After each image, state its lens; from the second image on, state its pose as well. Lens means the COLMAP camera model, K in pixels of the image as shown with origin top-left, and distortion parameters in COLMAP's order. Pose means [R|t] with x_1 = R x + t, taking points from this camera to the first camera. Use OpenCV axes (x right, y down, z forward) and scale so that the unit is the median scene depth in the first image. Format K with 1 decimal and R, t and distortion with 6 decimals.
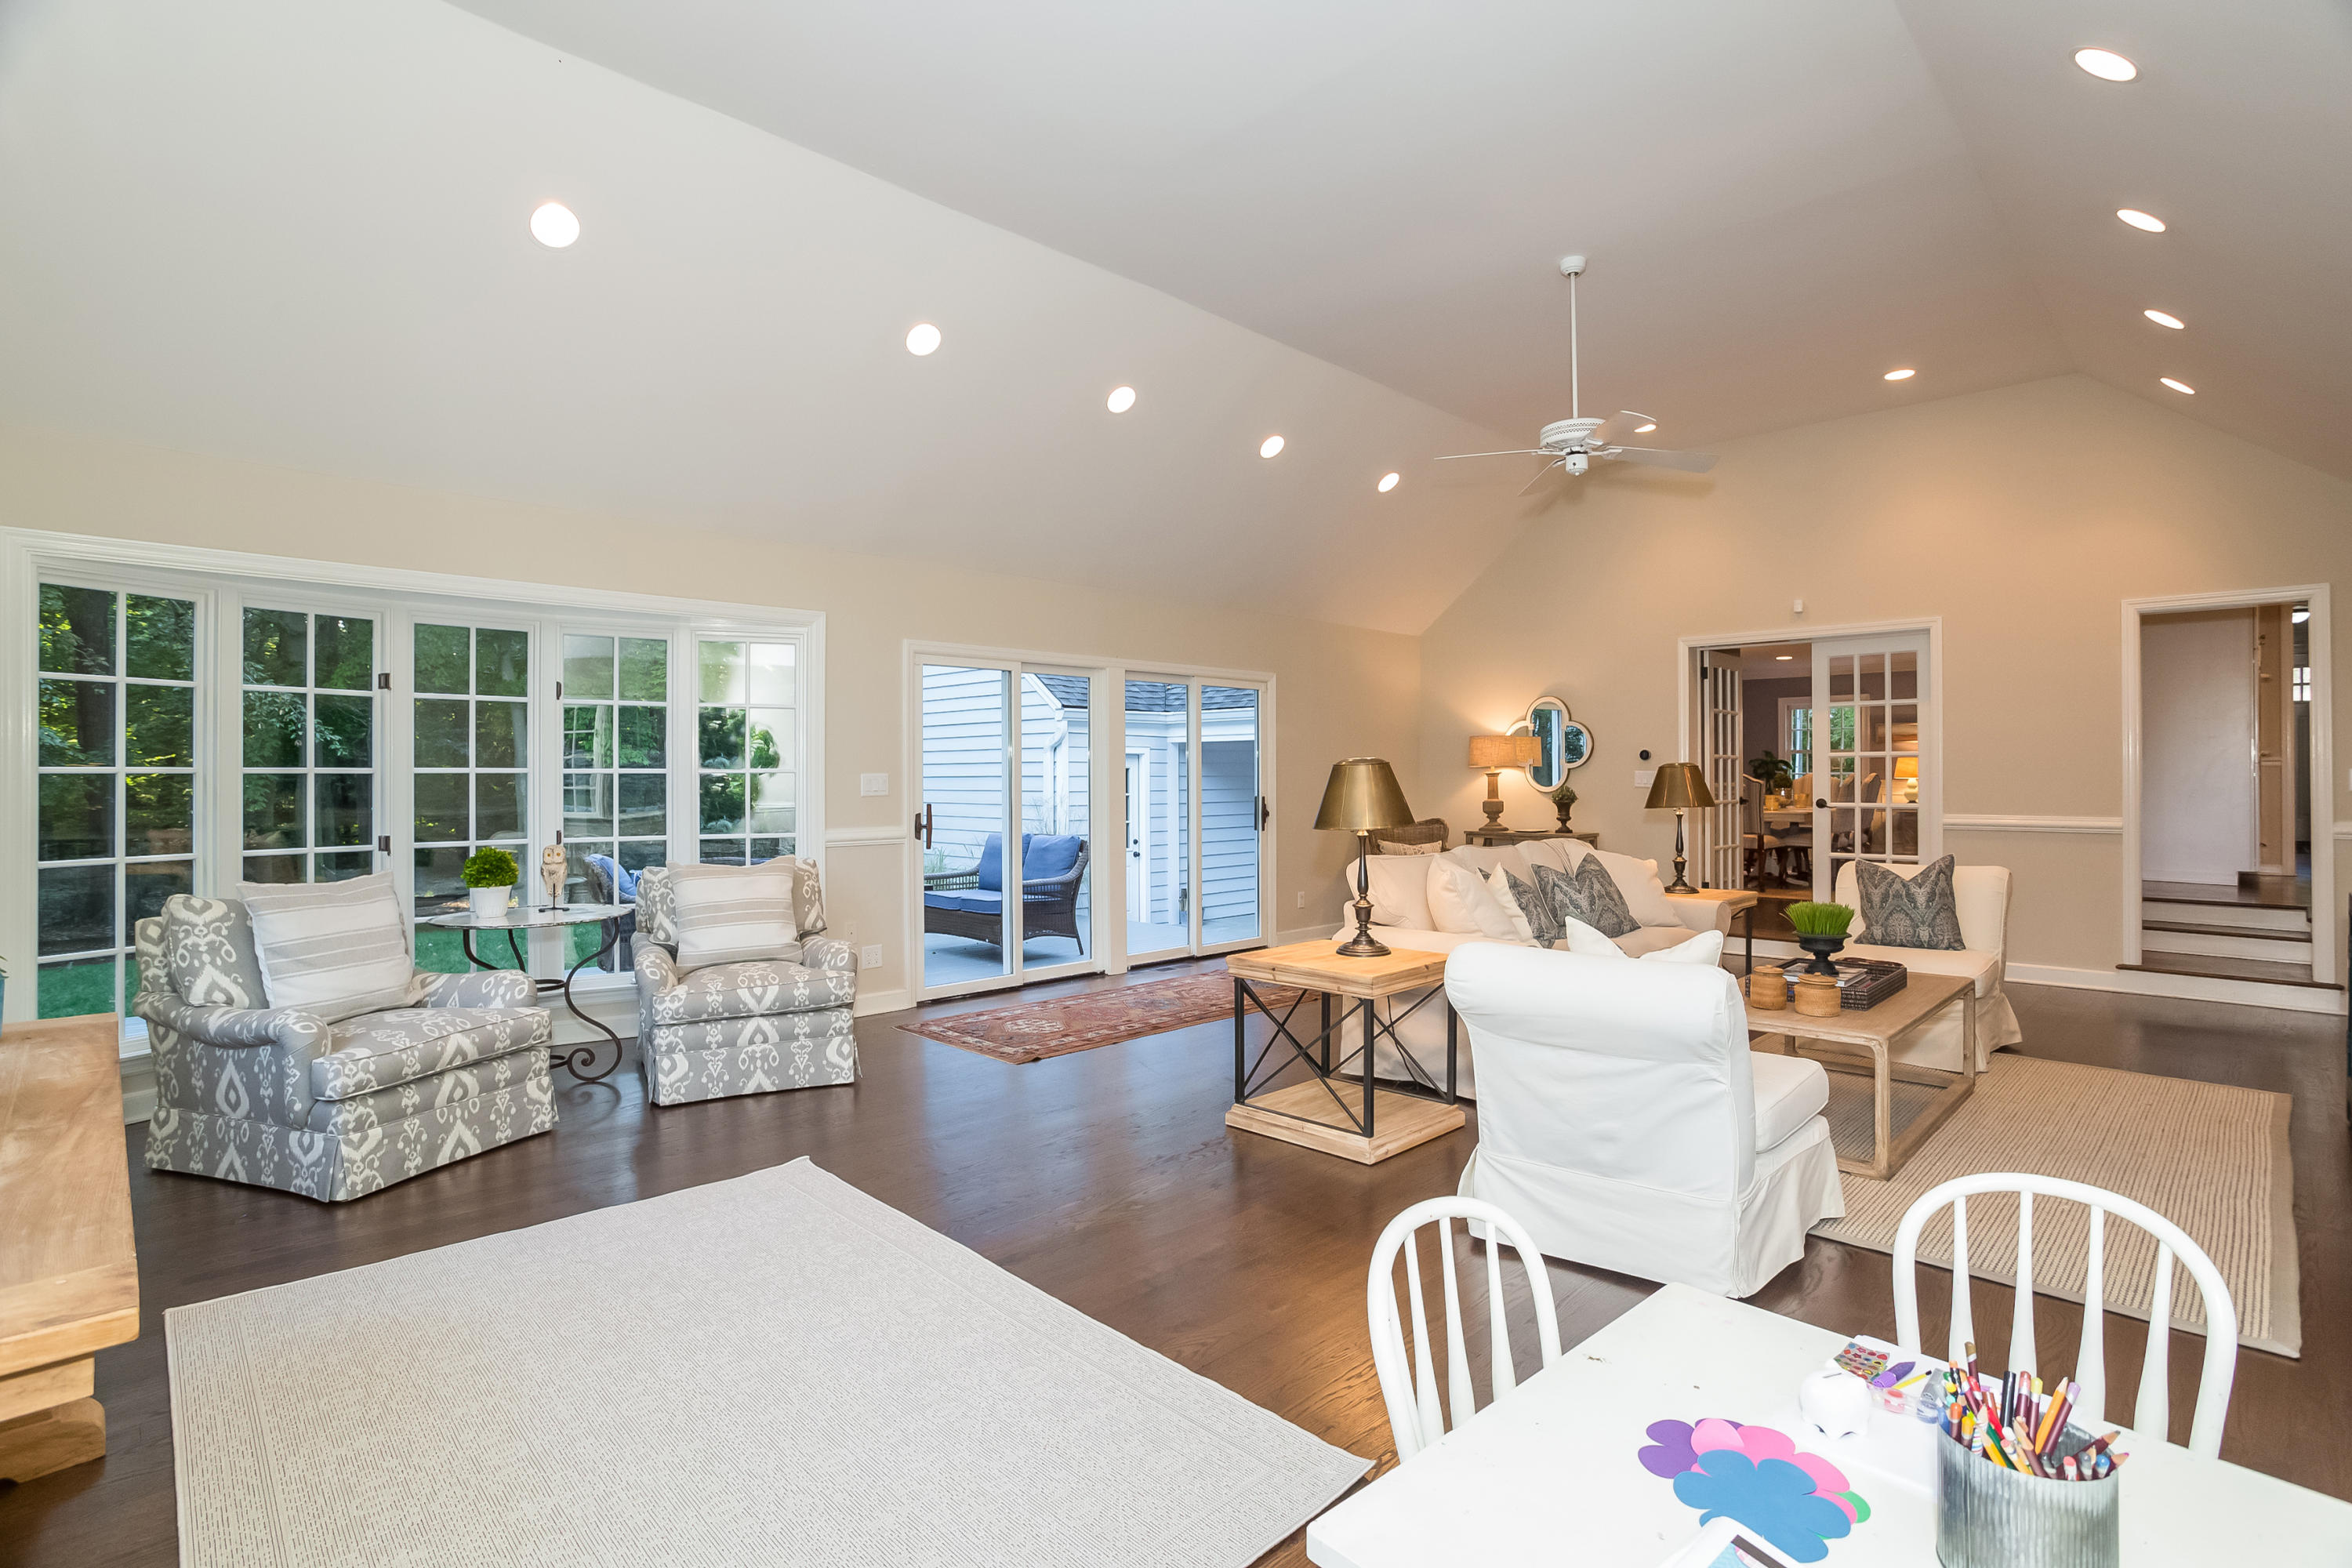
lens RADIAL K [[1082.5, 0, 1176.0], [0, 1082.5, 784.0], [0, 0, 1]] dist [-0.044508, 0.000198]
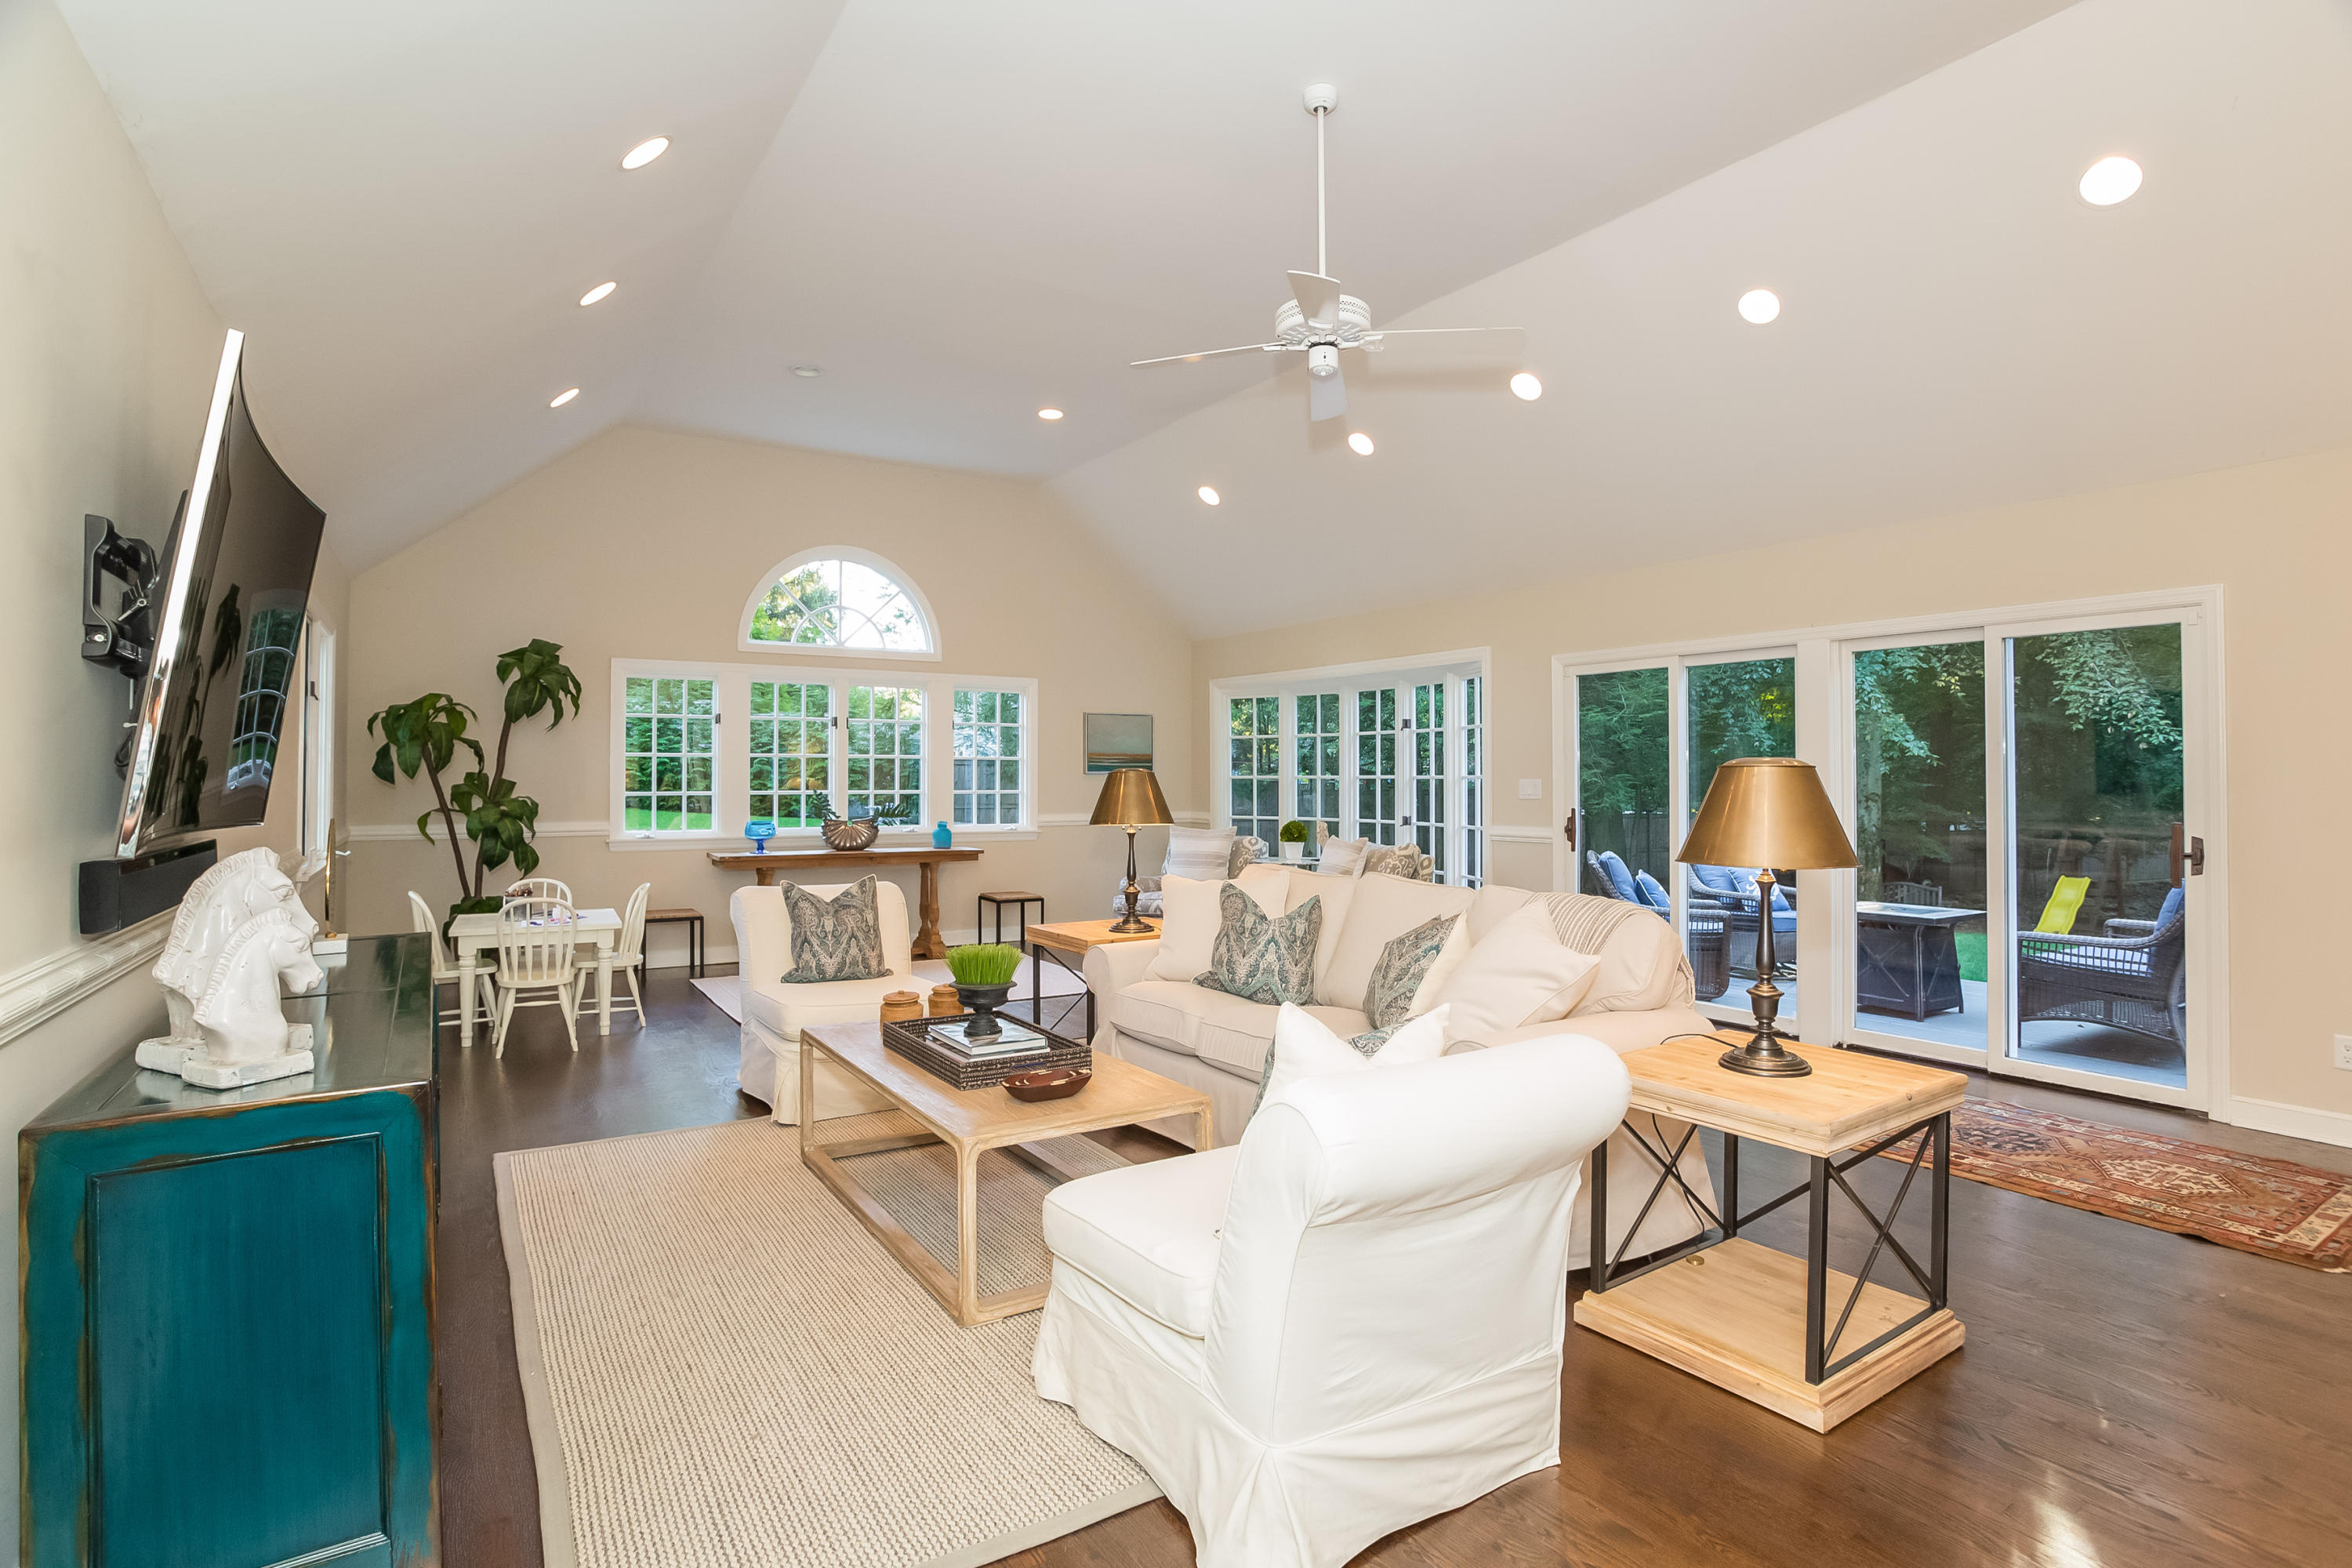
lens RADIAL K [[1159.3, 0, 1183.6], [0, 1159.3, 758.9], [0, 0, 1]] dist [-0.024851, 0.000749]
pose [[-0.181226, -0.017405, -0.983287, 1.175955], [0.000142, 0.999843, -0.017724, -0.012402], [0.983441, -0.003352, -0.181195, 1.041049]]
